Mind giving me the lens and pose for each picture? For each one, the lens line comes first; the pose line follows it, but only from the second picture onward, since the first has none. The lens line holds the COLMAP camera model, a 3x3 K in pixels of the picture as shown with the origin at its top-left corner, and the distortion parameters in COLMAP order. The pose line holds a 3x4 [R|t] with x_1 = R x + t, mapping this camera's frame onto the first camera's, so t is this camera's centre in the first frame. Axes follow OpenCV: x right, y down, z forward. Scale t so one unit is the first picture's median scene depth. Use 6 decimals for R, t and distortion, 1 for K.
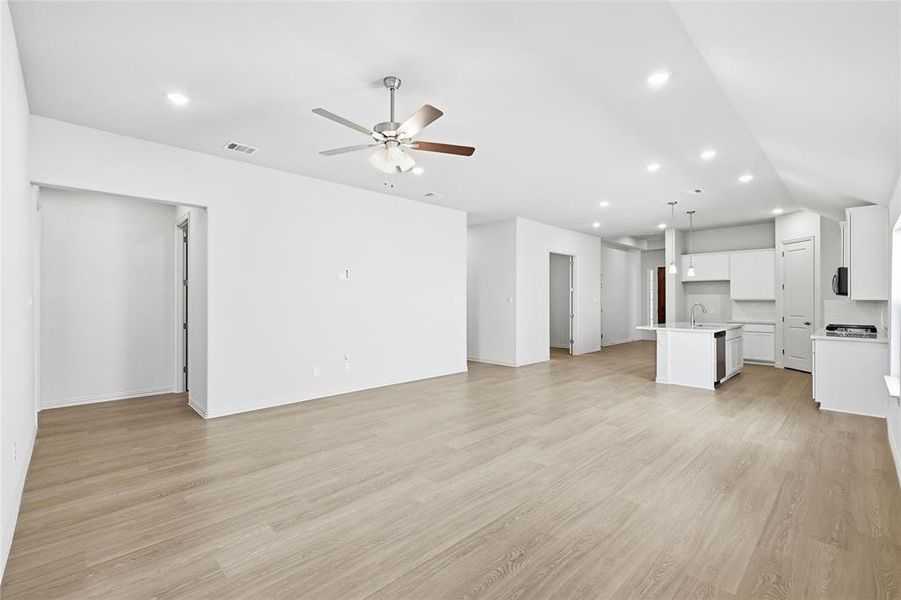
lens RADIAL K [[394.4, 0, 451.8], [0, 394.4, 297.6], [0, 0, 1]] dist [0.006364, -0.001593]
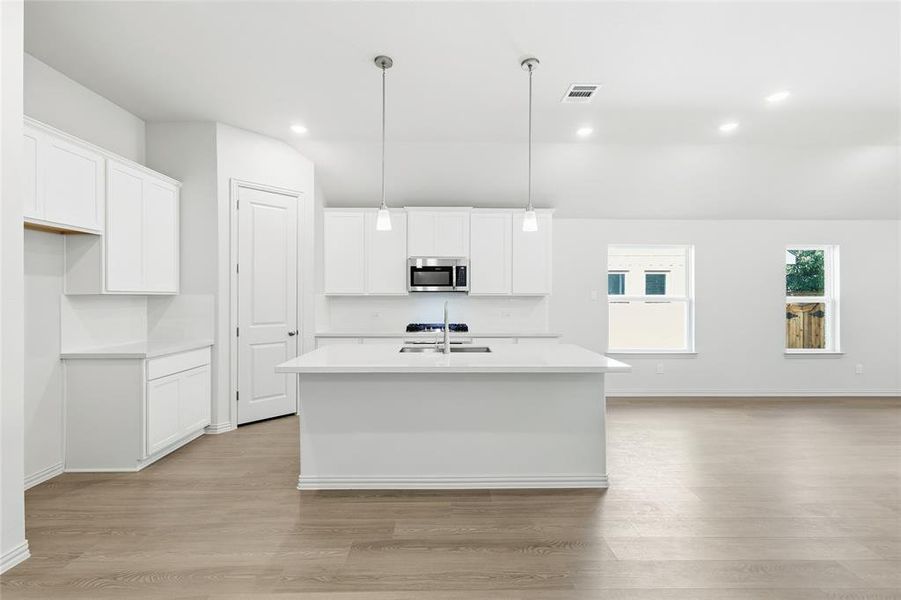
lens RADIAL K [[394.4, 0, 451.5], [0, 394.4, 296.0], [0, 0, 1]] dist [0.006364, -0.001593]
pose [[-0.725193, -0.002765, 0.688541, 0.301505], [-0.006940, 0.999970, -0.003293, 0.008225], [-0.688511, -0.007166, -0.725190, 1.253830]]
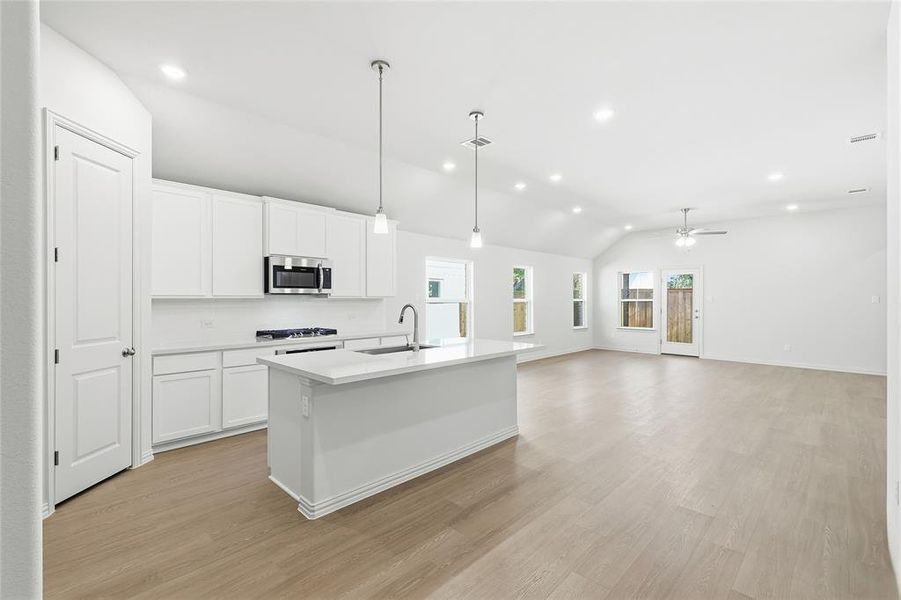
lens RADIAL K [[394.4, 0, 452.2], [0, 394.4, 300.3], [0, 0, 1]] dist [0.006364, -0.001593]
pose [[-0.999793, -0.001553, -0.020292, 0.552881], [-0.001508, 0.999996, -0.002220, 0.009489], [0.020295, -0.002189, -0.999792, 1.410197]]
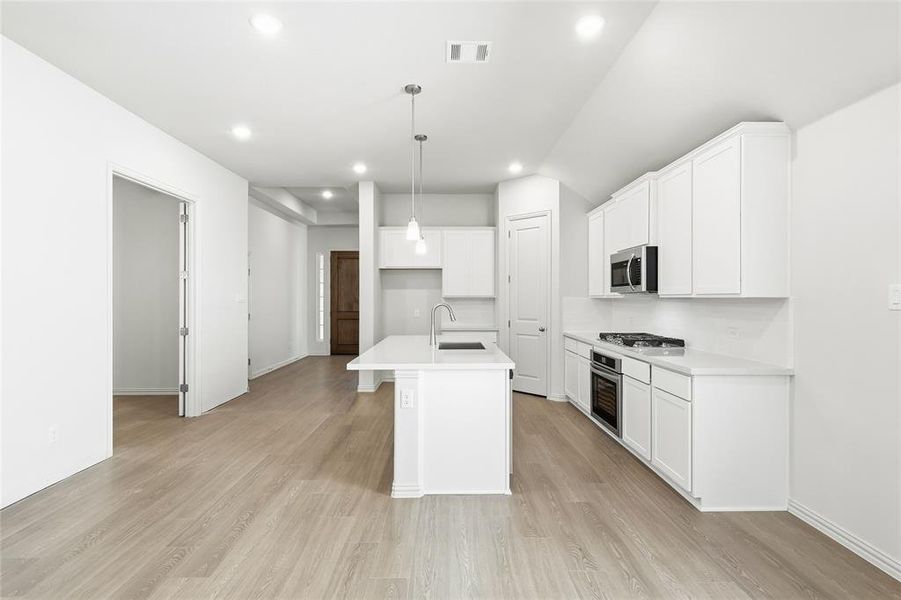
lens RADIAL K [[428.9, 0, 451.9], [0, 428.9, 298.9], [0, 0, 1]] dist [0.004355, 0.001998]
pose [[0.685995, -0.003280, 0.727599, 0.203982], [-0.003723, 0.999961, 0.008019, 0.003023], [-0.727597, -0.008210, 0.685956, 0.569860]]
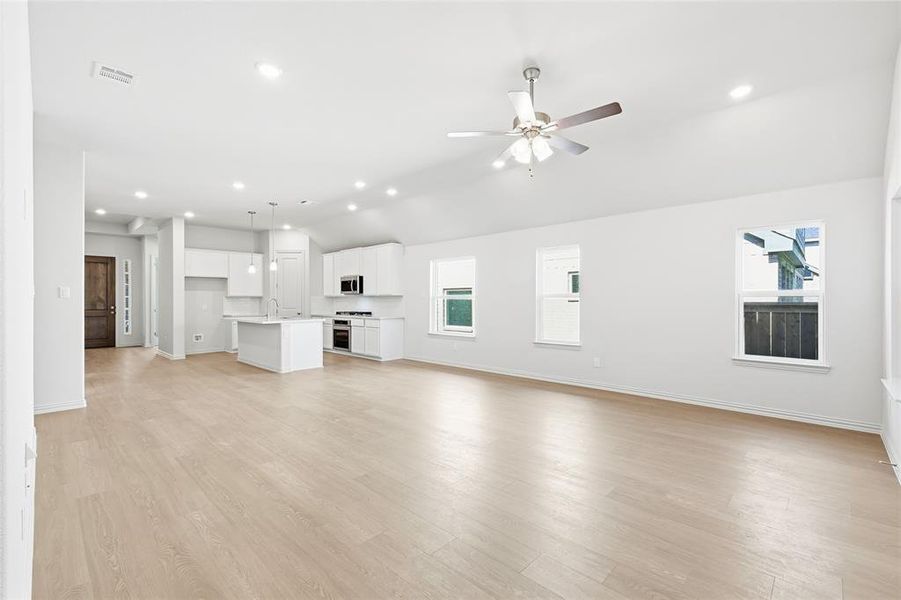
lens RADIAL K [[394.4, 0, 450.4], [0, 394.4, 298.7], [0, 0, 1]] dist [0.006364, -0.001593]
pose [[-0.032847, 0.002535, 0.999457, -0.480327], [-0.003074, 0.999992, -0.002637, 0.016154], [-0.999456, -0.003159, -0.032839, 0.513386]]
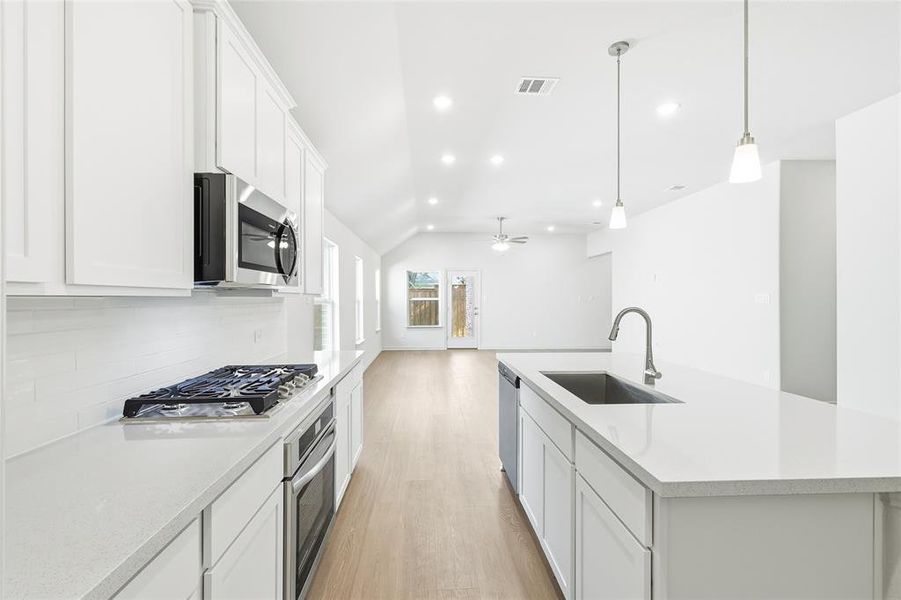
lens RADIAL K [[394.4, 0, 450.5], [0, 394.4, 298.6], [0, 0, 1]] dist [0.006364, -0.001593]
pose [[-0.650509, 0.000809, -0.759498, 0.889929], [0.004898, 0.999983, -0.003130, 0.007972], [0.759483, -0.005756, -0.650502, 1.039150]]
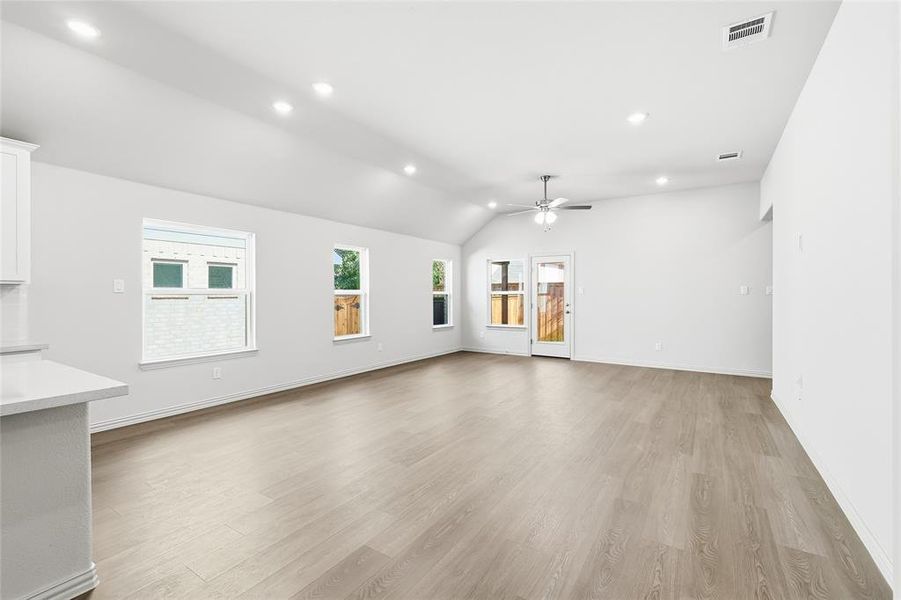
lens RADIAL K [[394.4, 0, 452.7], [0, 394.4, 295.0], [0, 0, 1]] dist [0.006364, -0.001593]
pose [[-0.974974, -0.000445, -0.222316, 0.299670], [0.001185, 0.999973, -0.007198, 0.019147], [0.222314, -0.007281, -0.974948, 1.151961]]
